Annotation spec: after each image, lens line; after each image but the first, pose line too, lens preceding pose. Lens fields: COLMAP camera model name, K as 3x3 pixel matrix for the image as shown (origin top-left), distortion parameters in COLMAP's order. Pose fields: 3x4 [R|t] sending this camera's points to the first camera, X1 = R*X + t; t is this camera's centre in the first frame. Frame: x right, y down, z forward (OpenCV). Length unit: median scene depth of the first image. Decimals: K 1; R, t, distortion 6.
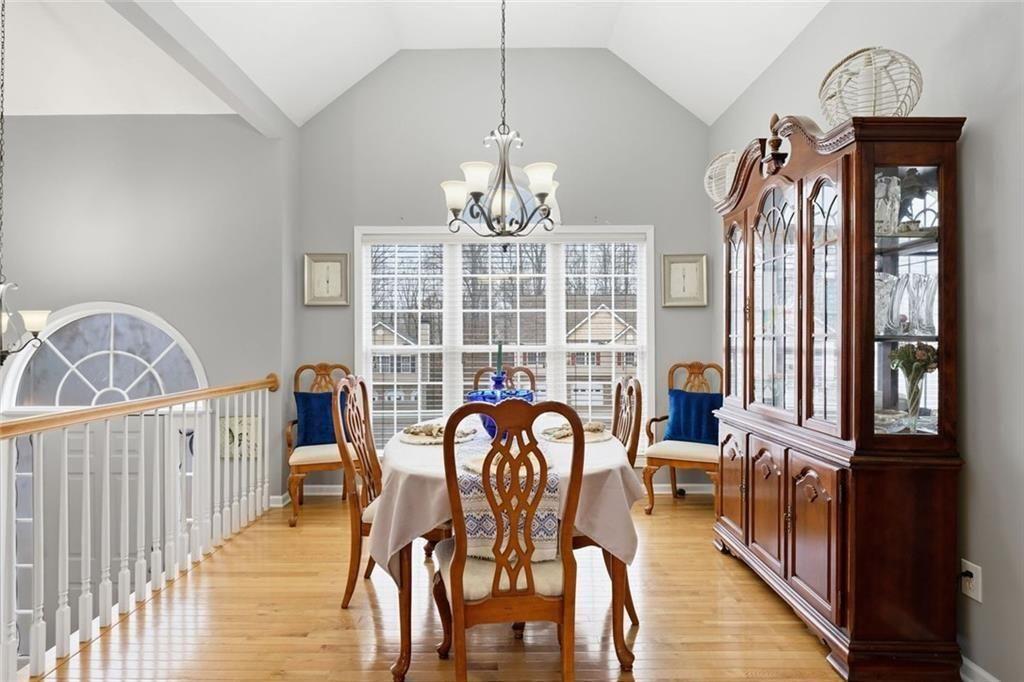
lens RADIAL K [[532.7, 0, 510.1], [0, 532.7, 331.9], [0, 0, 1]] dist [-0.001726, -0.000406]
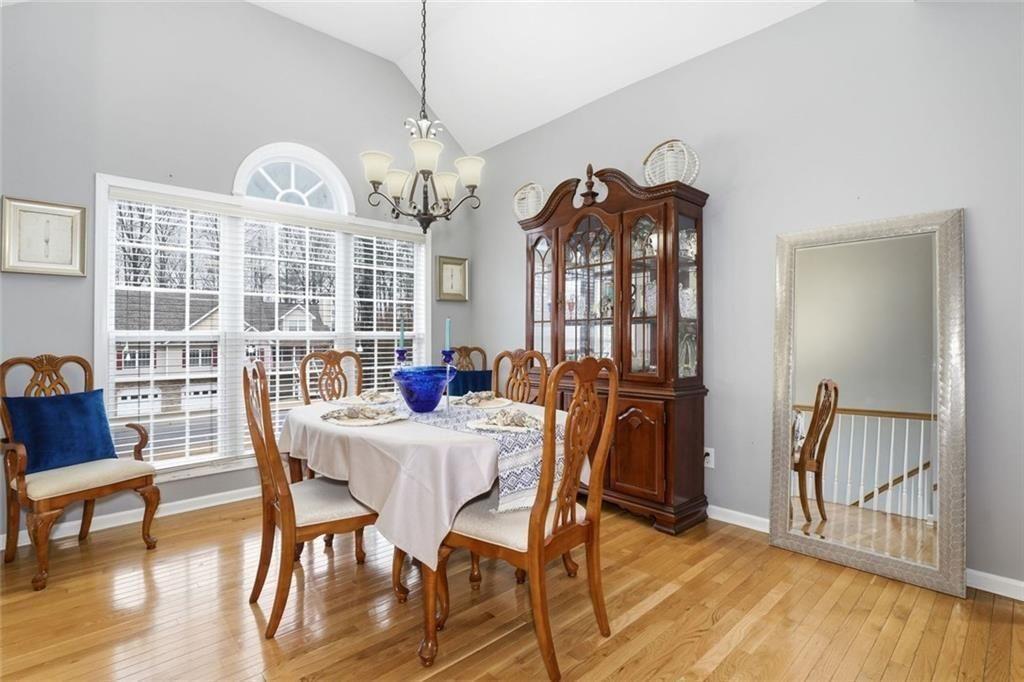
lens RADIAL K [[471.5, 0, 493.5], [0, 471.5, 333.1], [0, 0, 1]] dist [-0.008390, -0.000260]
pose [[0.749849, 0.004078, 0.661596, -0.408388], [-0.004375, 0.999990, -0.001205, 0.035139], [-0.661594, -0.001991, 0.749859, 0.176839]]
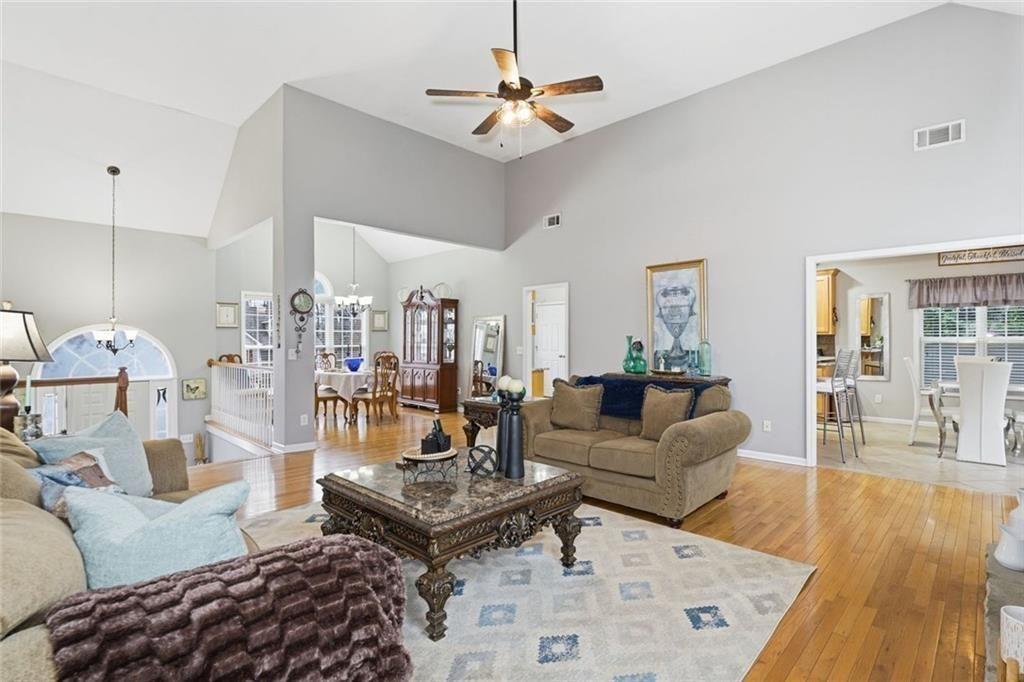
lens RADIAL K [[497.8, 0, 517.6], [0, 497.8, 336.8], [0, 0, 1]] dist [-0.002392, -0.000566]
pose [[0.701015, 0.008065, 0.713100, -1.243146], [-0.009440, 0.999953, -0.002029, -0.024488], [-0.713084, -0.005309, 0.701059, -1.591780]]
